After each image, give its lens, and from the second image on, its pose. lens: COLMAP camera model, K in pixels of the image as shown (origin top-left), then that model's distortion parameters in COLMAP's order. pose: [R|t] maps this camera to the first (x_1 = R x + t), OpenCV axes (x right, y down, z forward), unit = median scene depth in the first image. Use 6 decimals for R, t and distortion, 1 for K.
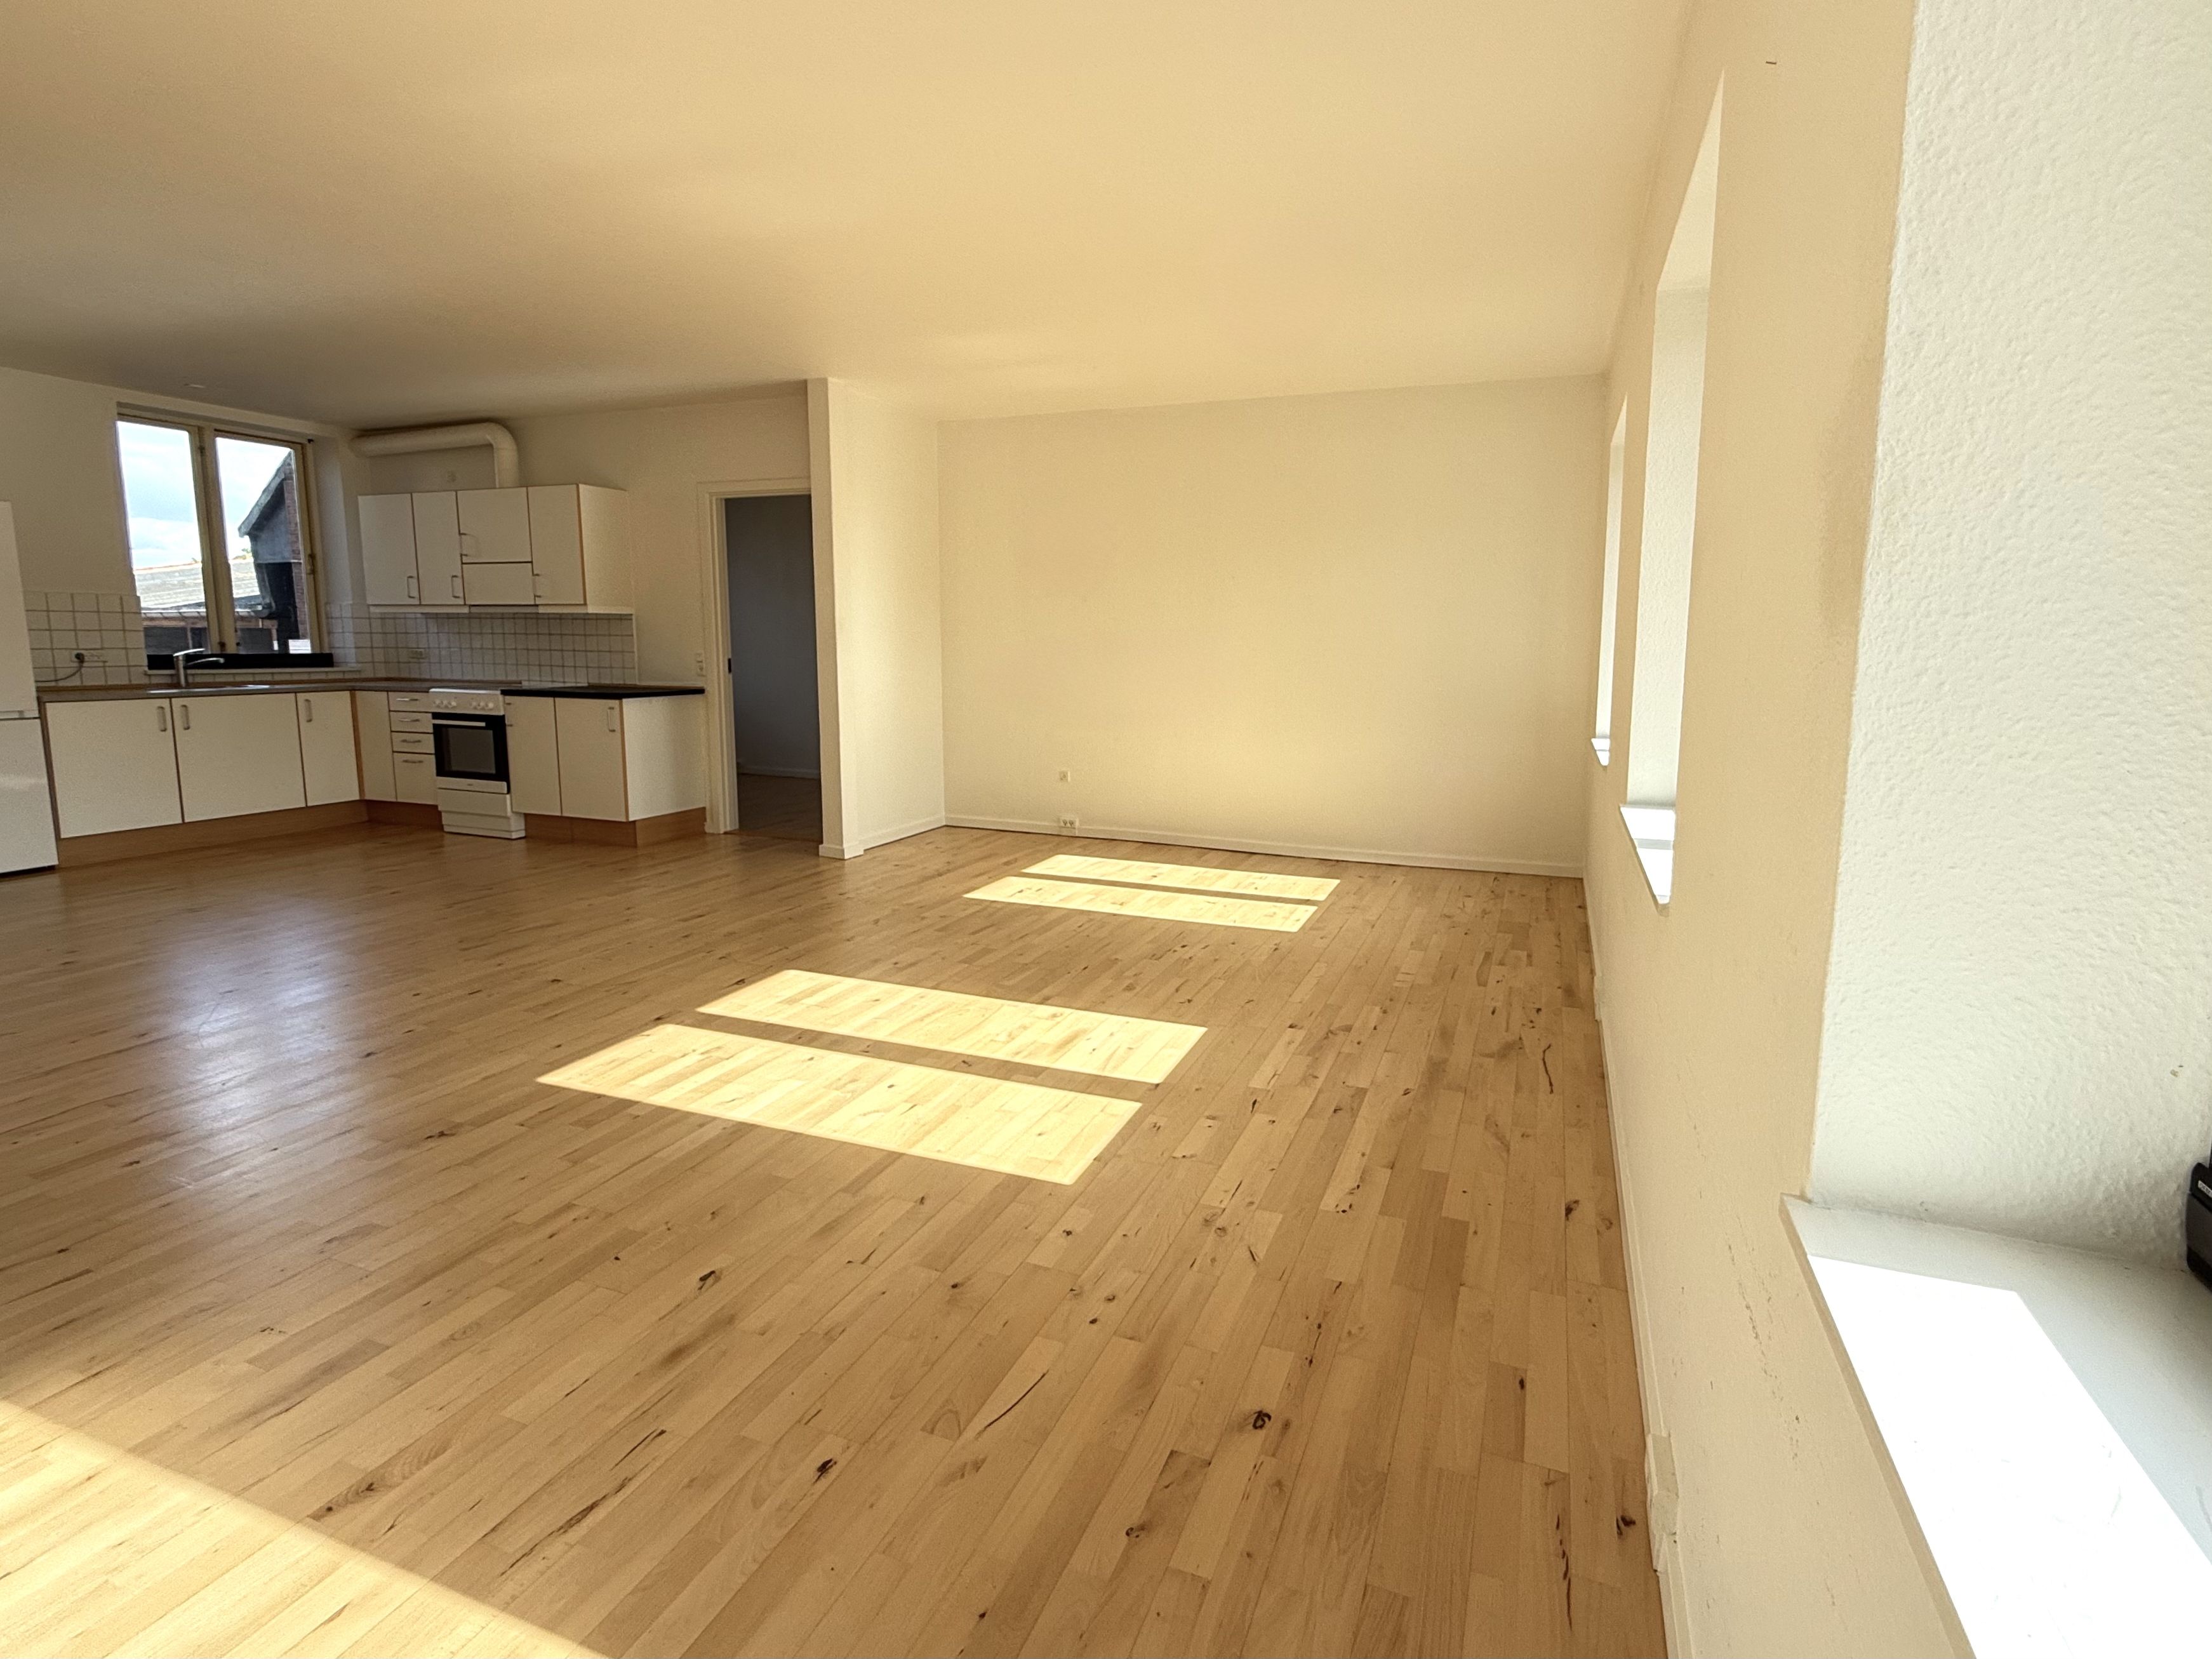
lens RADIAL K [[1020.0, 0, 1206.0], [0, 1020.0, 763.2], [0, 0, 1]] dist [-0.005714, 0.000087]
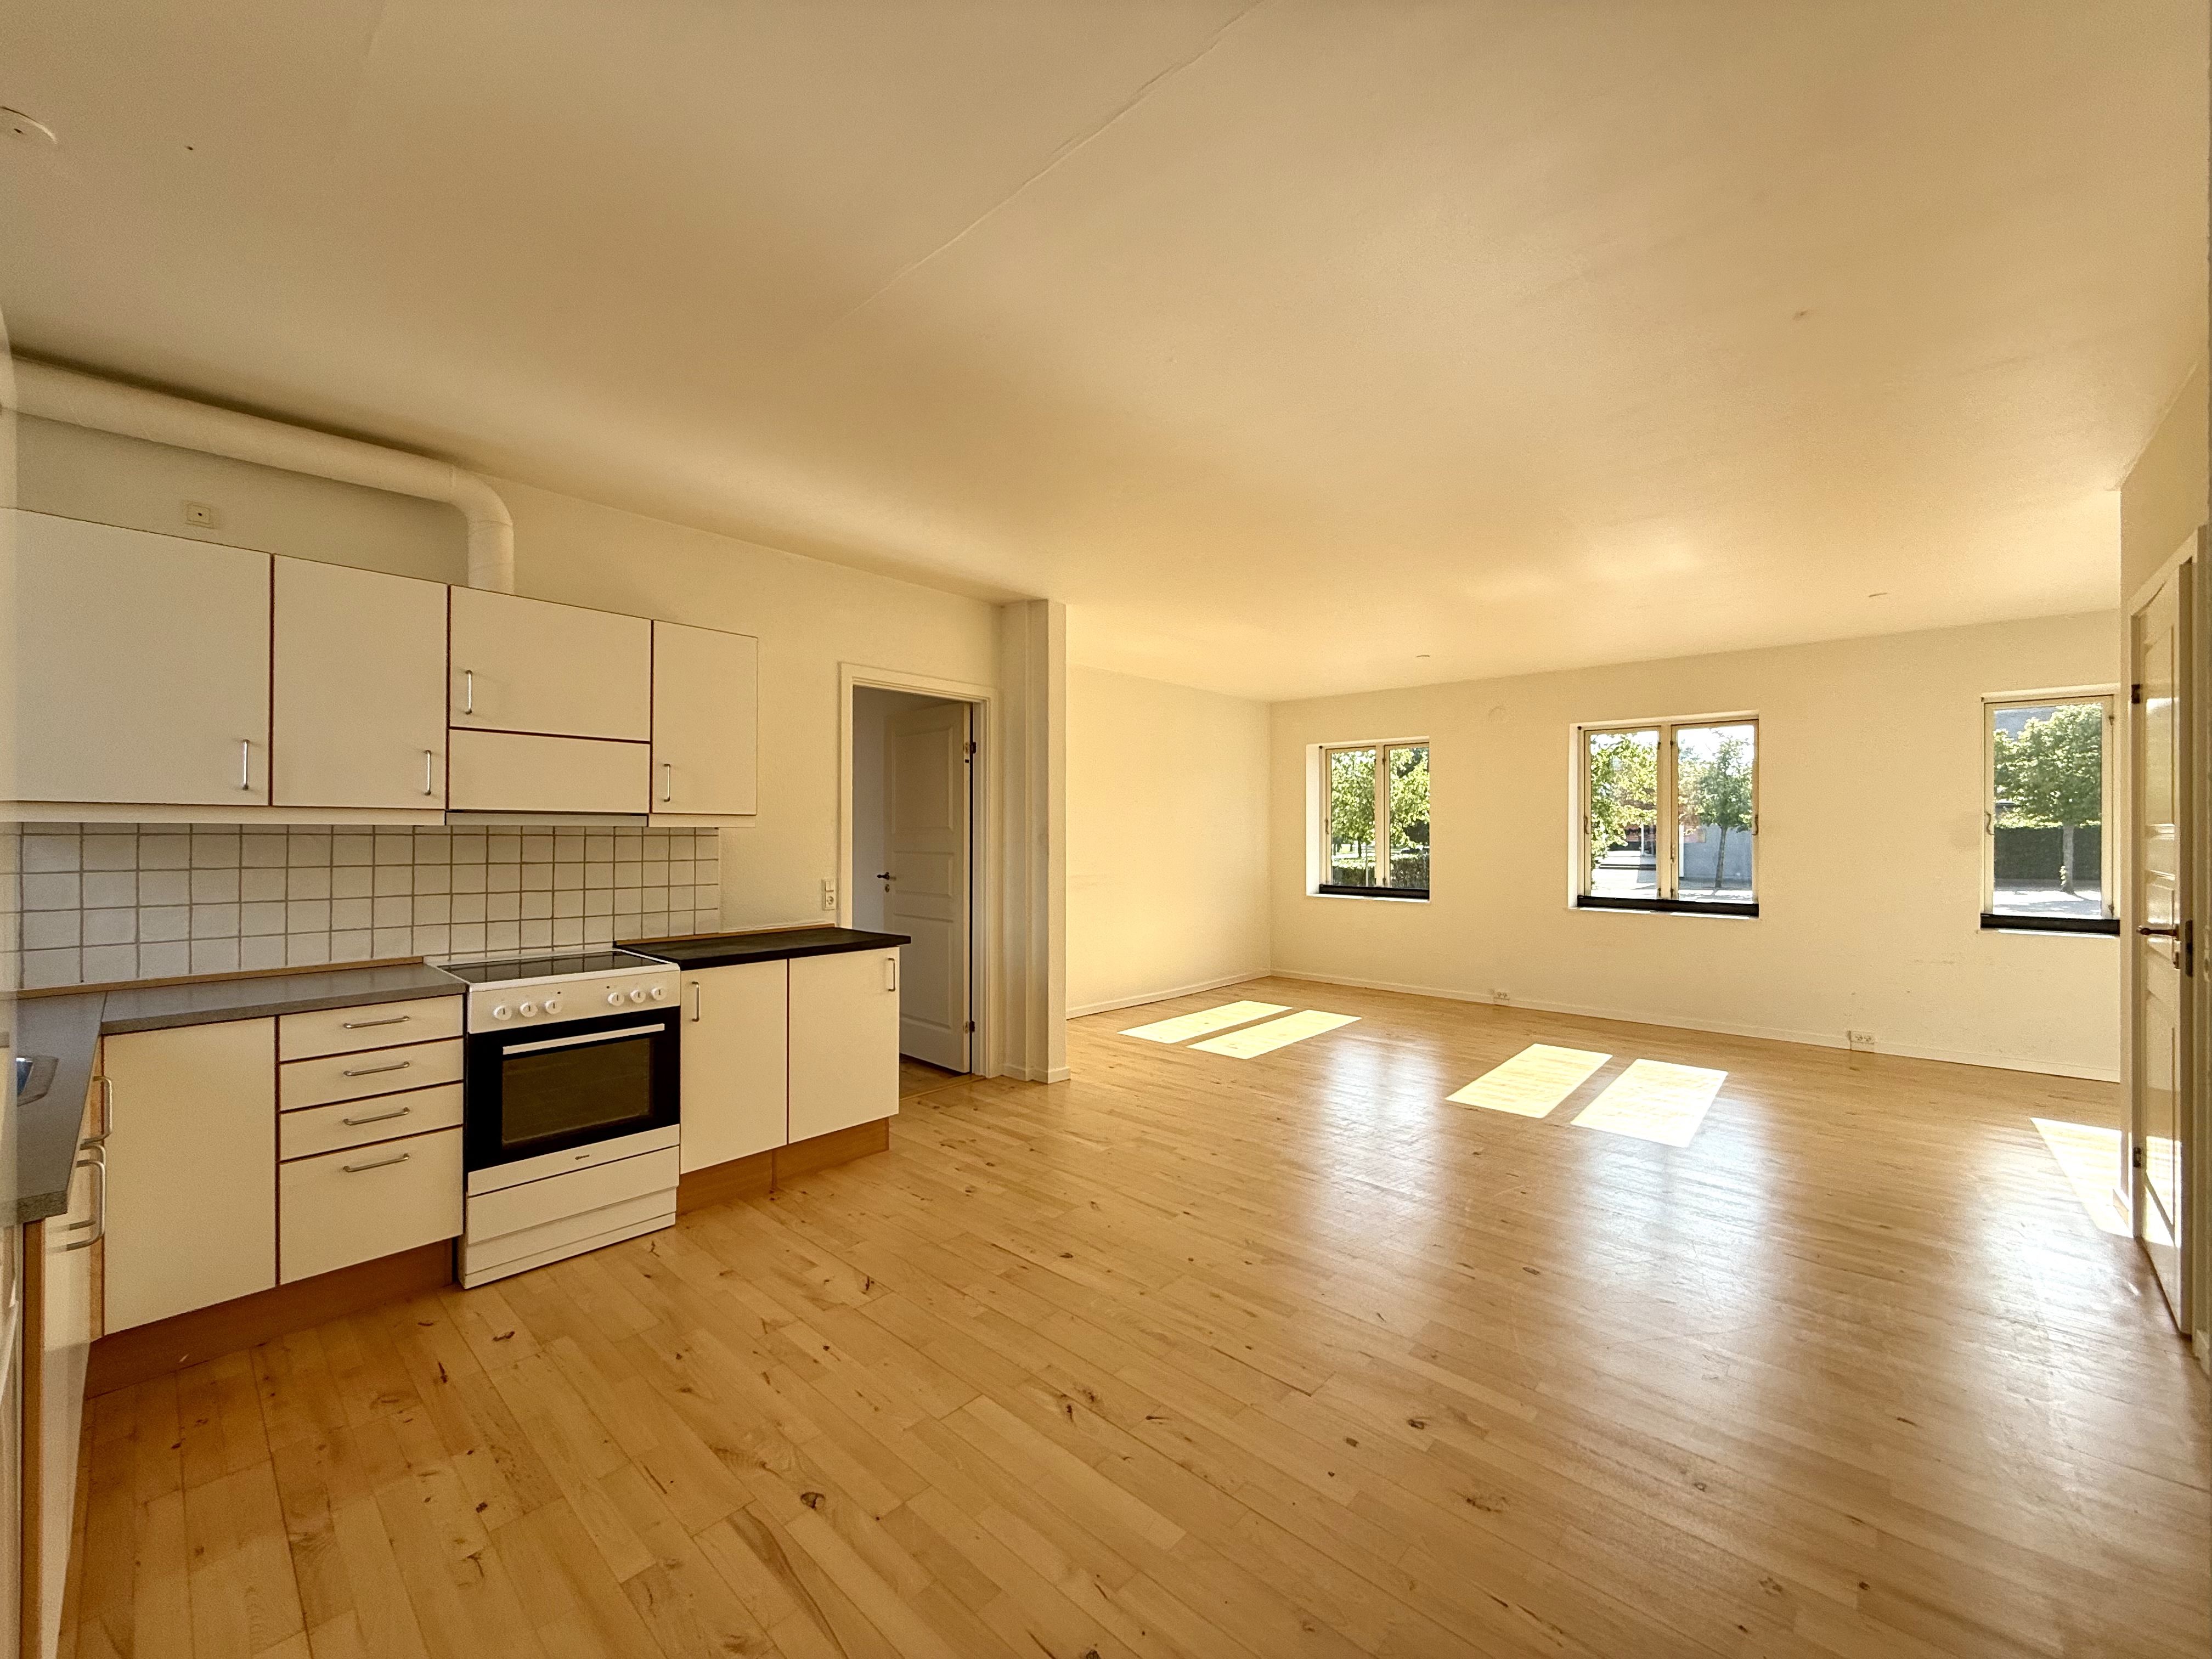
lens RADIAL K [[878.6, 0, 1093.7], [0, 878.6, 831.4], [0, 0, 1]] dist [0.003629, -0.000028]
pose [[0.403138, -0.004652, 0.915127, -1.026295], [0.112285, 0.992683, -0.044418, -0.094113], [-0.908224, 0.120662, 0.400711, 0.562344]]
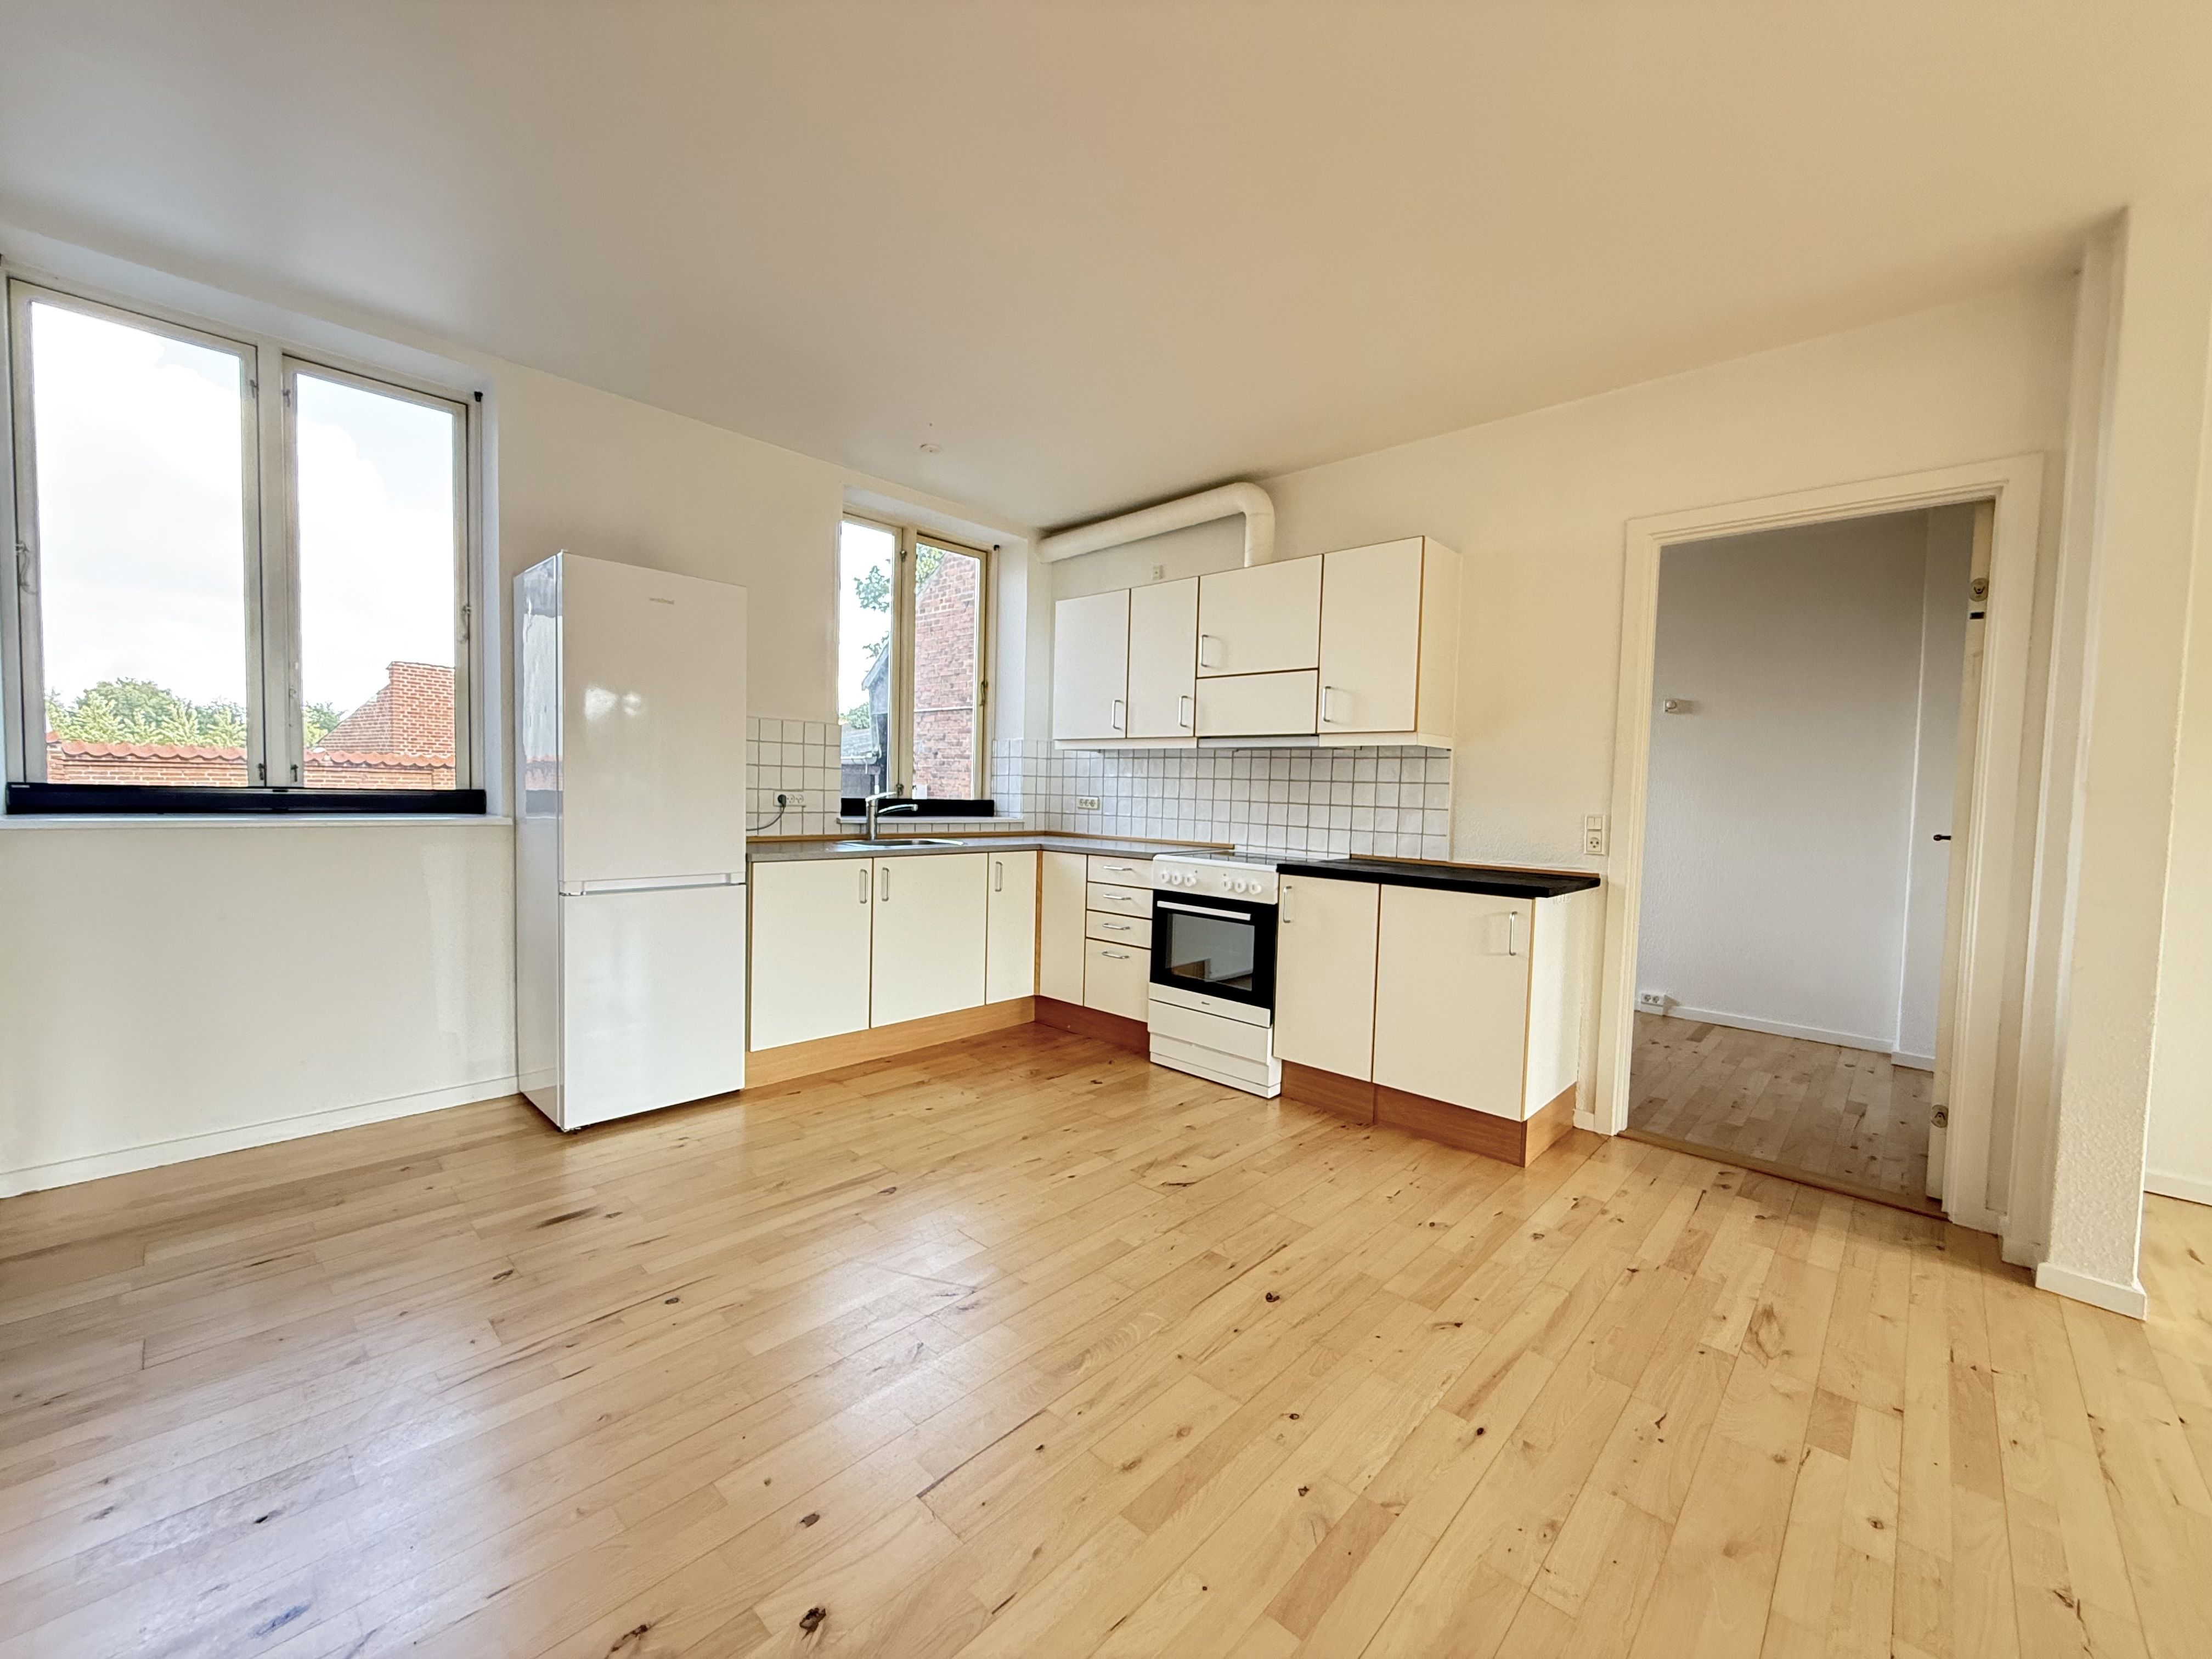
lens RADIAL K [[878.6, 0, 1099.1], [0, 878.6, 834.0], [0, 0, 1]] dist [0.003629, -0.000028]
pose [[0.909332, 0.037161, -0.414408, -0.552319], [-0.069232, 0.995632, -0.062635, -0.047837], [0.410270, 0.085646, 0.907933, 0.441954]]
